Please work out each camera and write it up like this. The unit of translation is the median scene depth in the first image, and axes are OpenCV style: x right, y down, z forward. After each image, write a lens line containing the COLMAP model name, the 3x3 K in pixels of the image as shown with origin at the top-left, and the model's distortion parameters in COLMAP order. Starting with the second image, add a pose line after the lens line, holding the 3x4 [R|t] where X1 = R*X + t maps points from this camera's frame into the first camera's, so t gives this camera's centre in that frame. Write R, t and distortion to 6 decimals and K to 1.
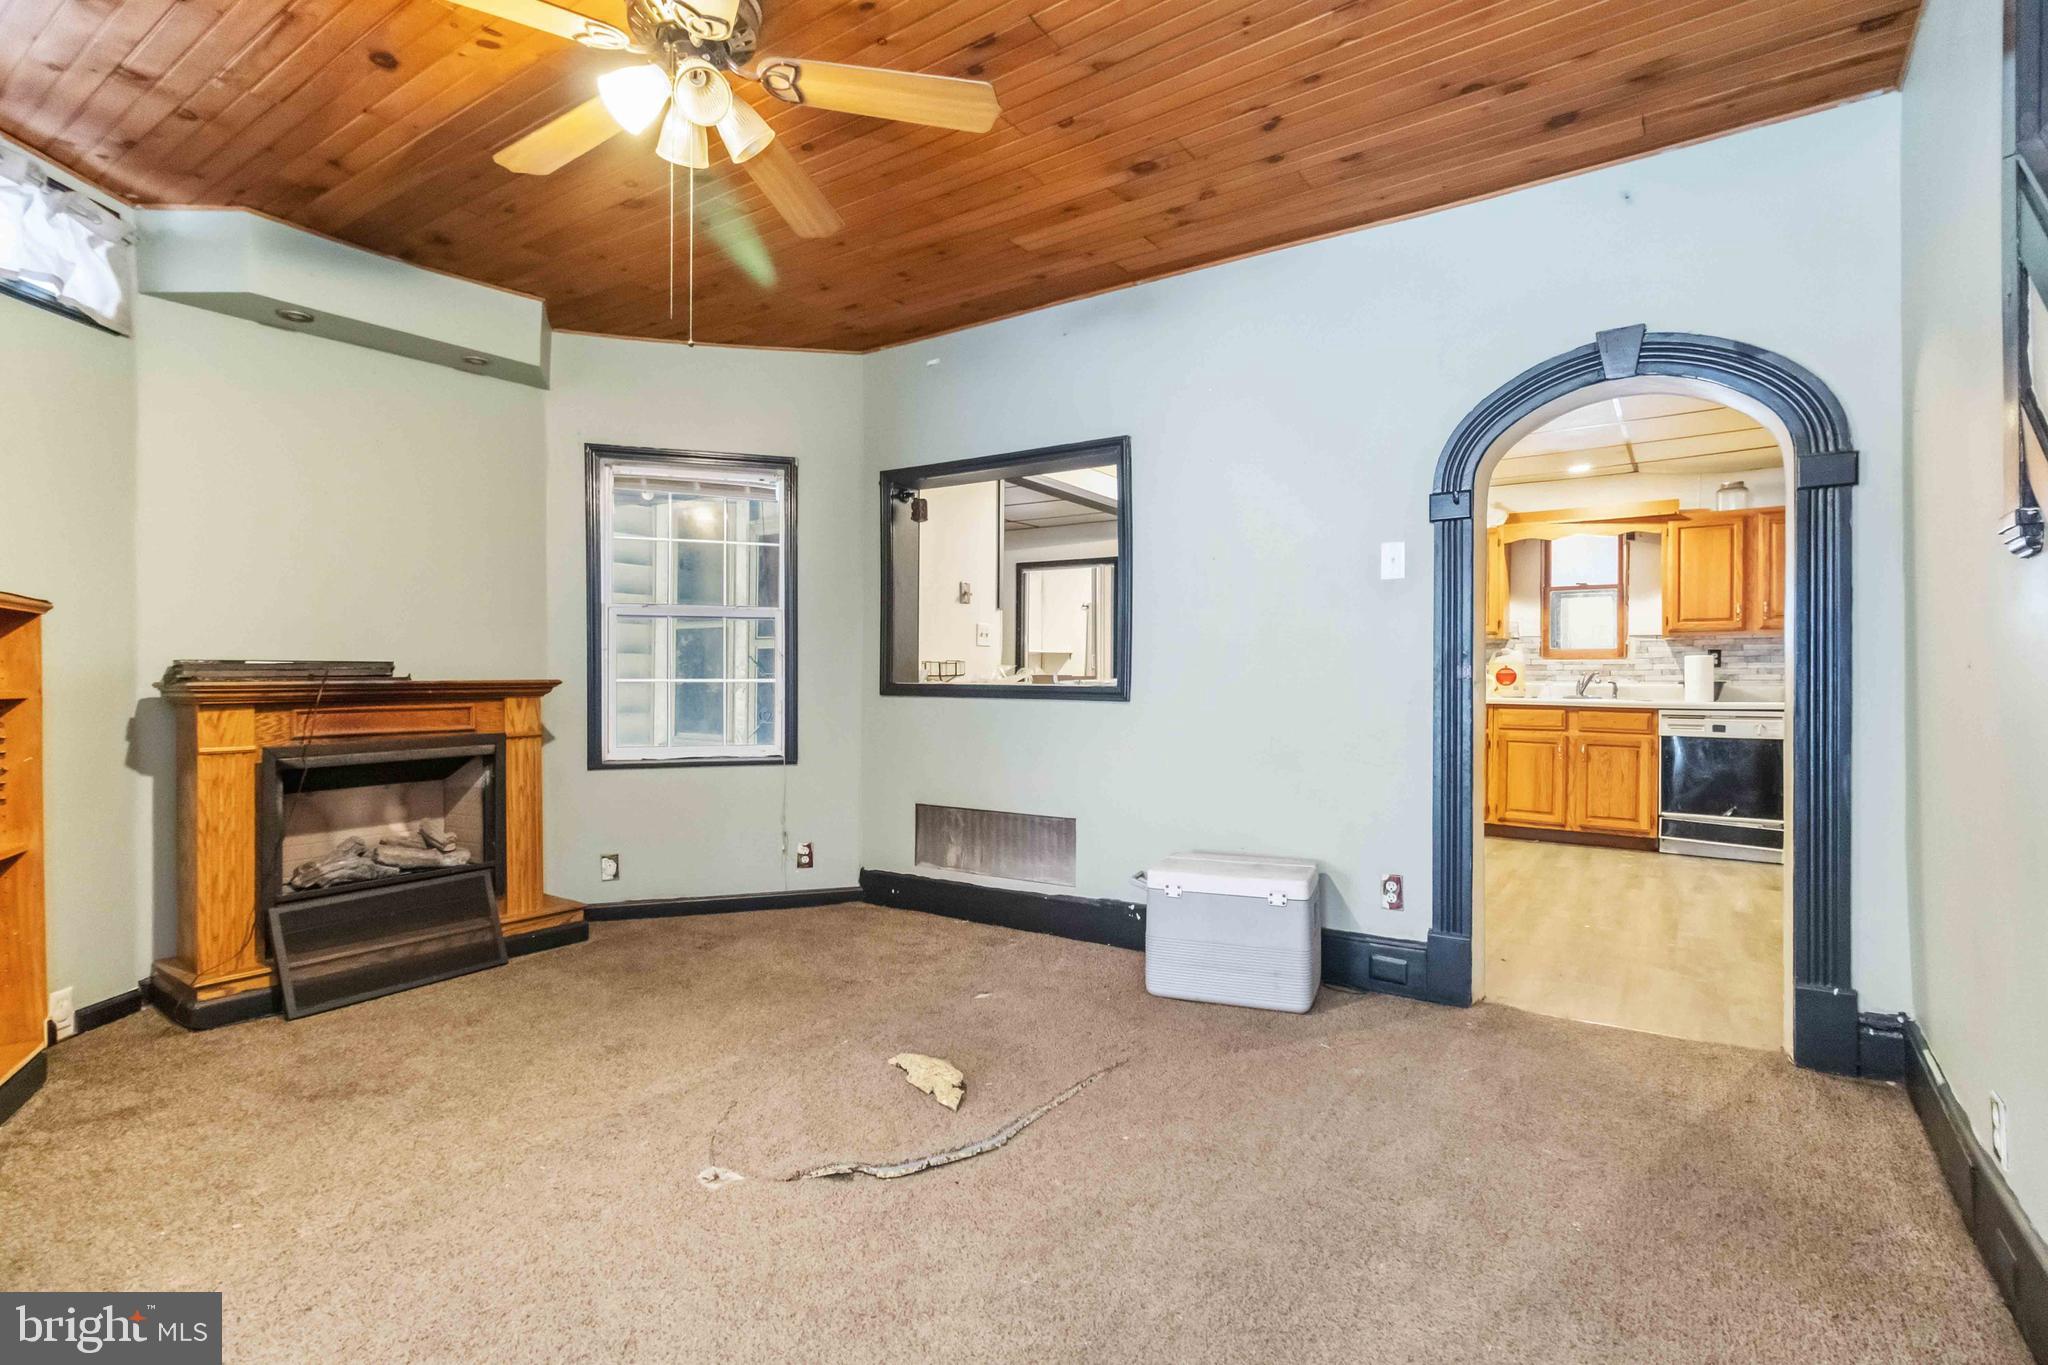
lens RADIAL K [[947.1, 0, 1030.7], [0, 947.1, 673.6], [0, 0, 1]] dist [0.001571, 0.000246]
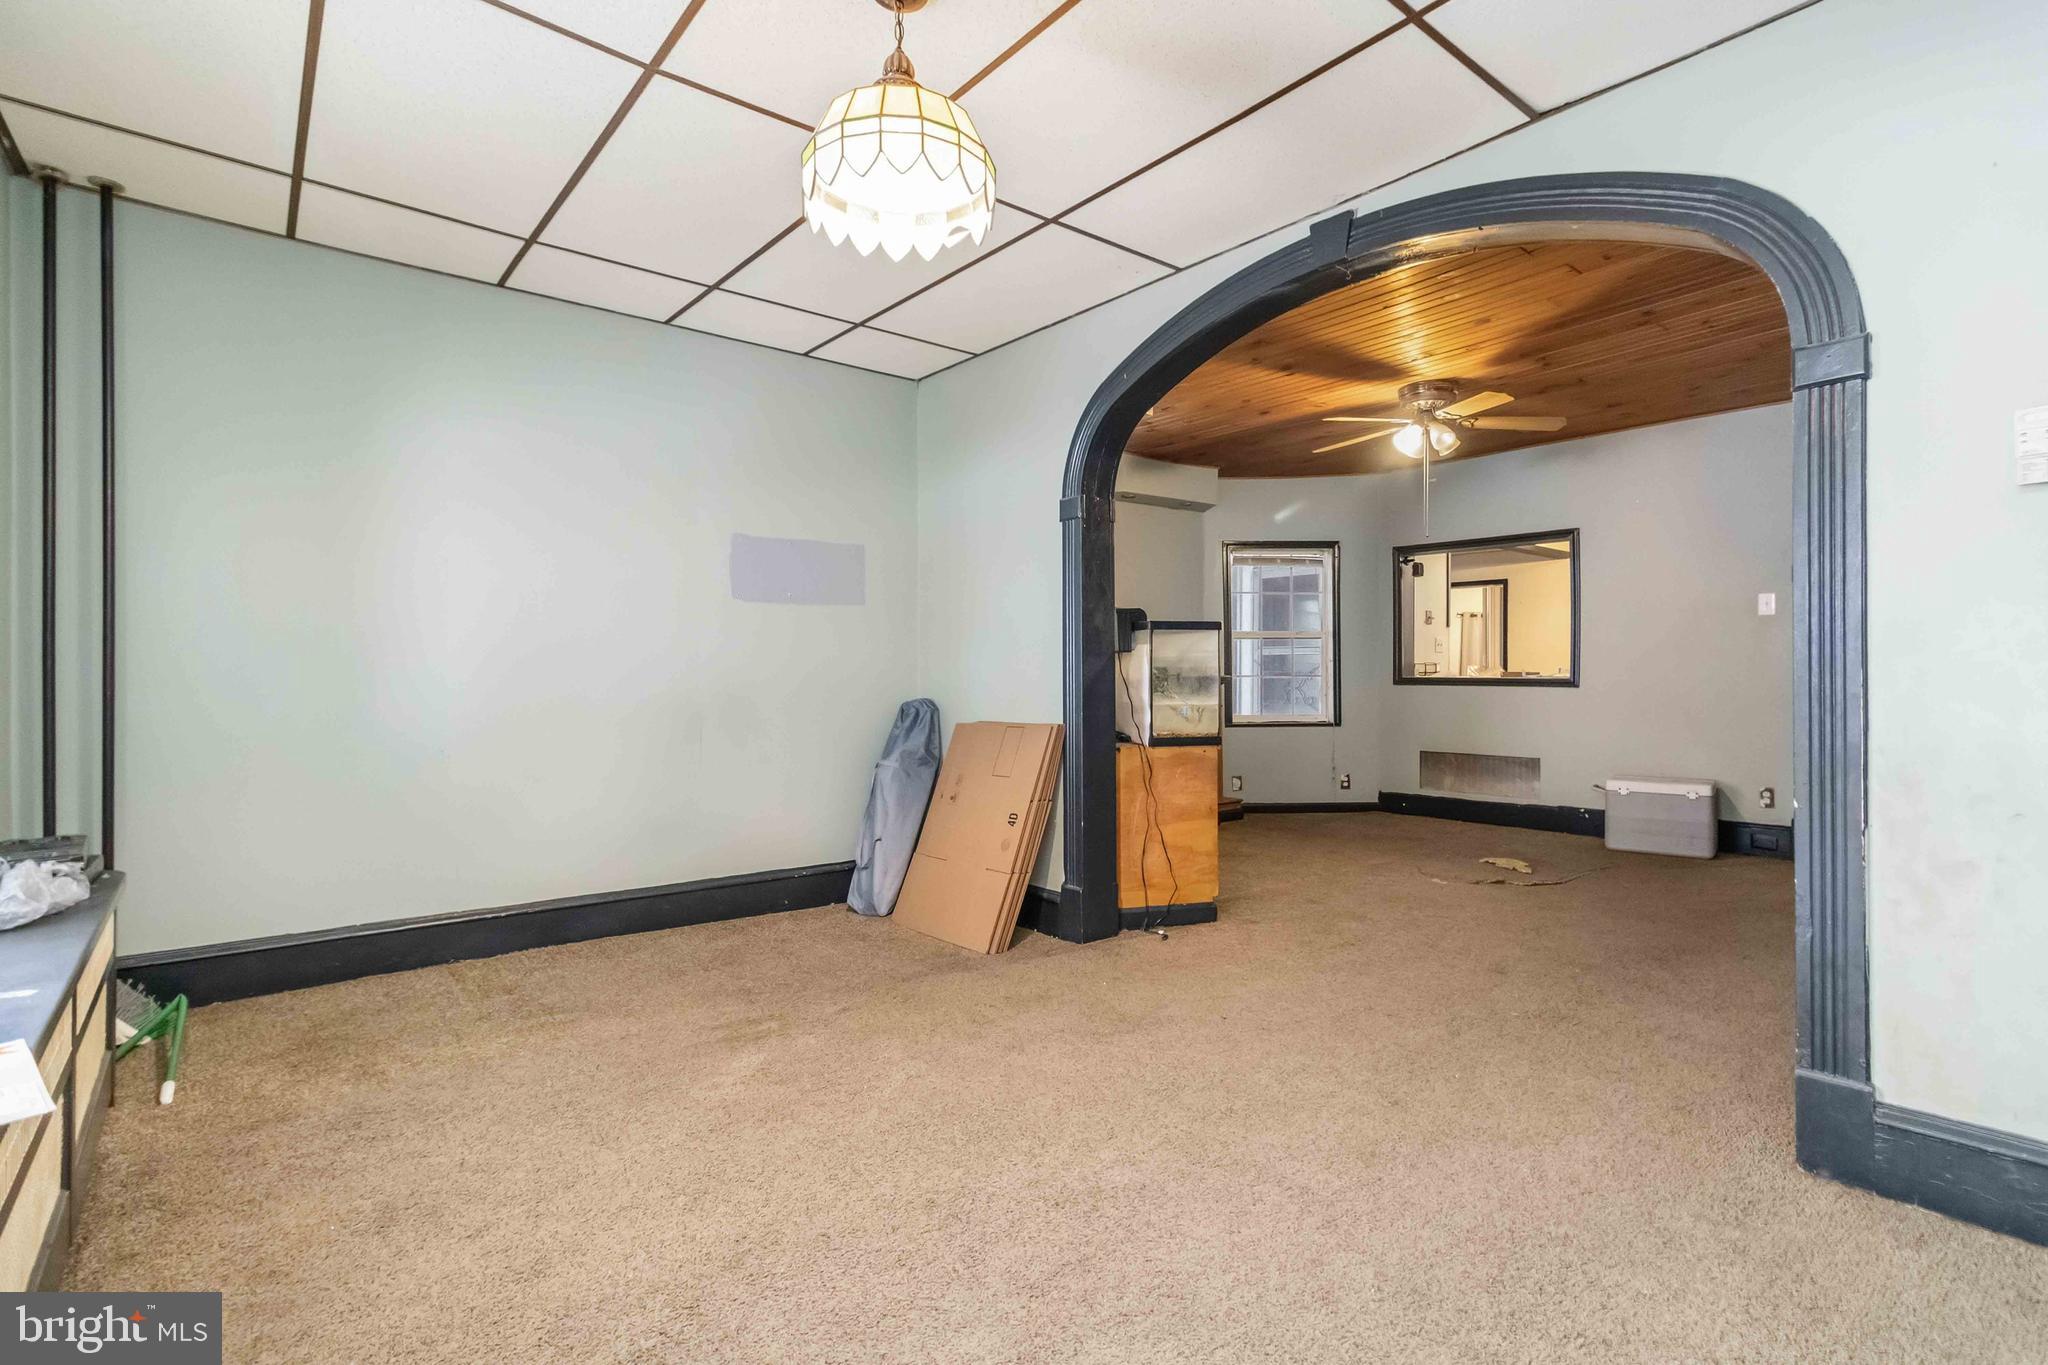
lens RADIAL K [[947.1, 0, 1030.7], [0, 947.1, 673.6], [0, 0, 1]] dist [0.001571, 0.000246]
pose [[0.960924, -0.005299, -0.276762, -0.314852], [0.006616, 0.999971, 0.003824, -0.006292], [0.276734, -0.005506, 0.960931, -0.756659]]
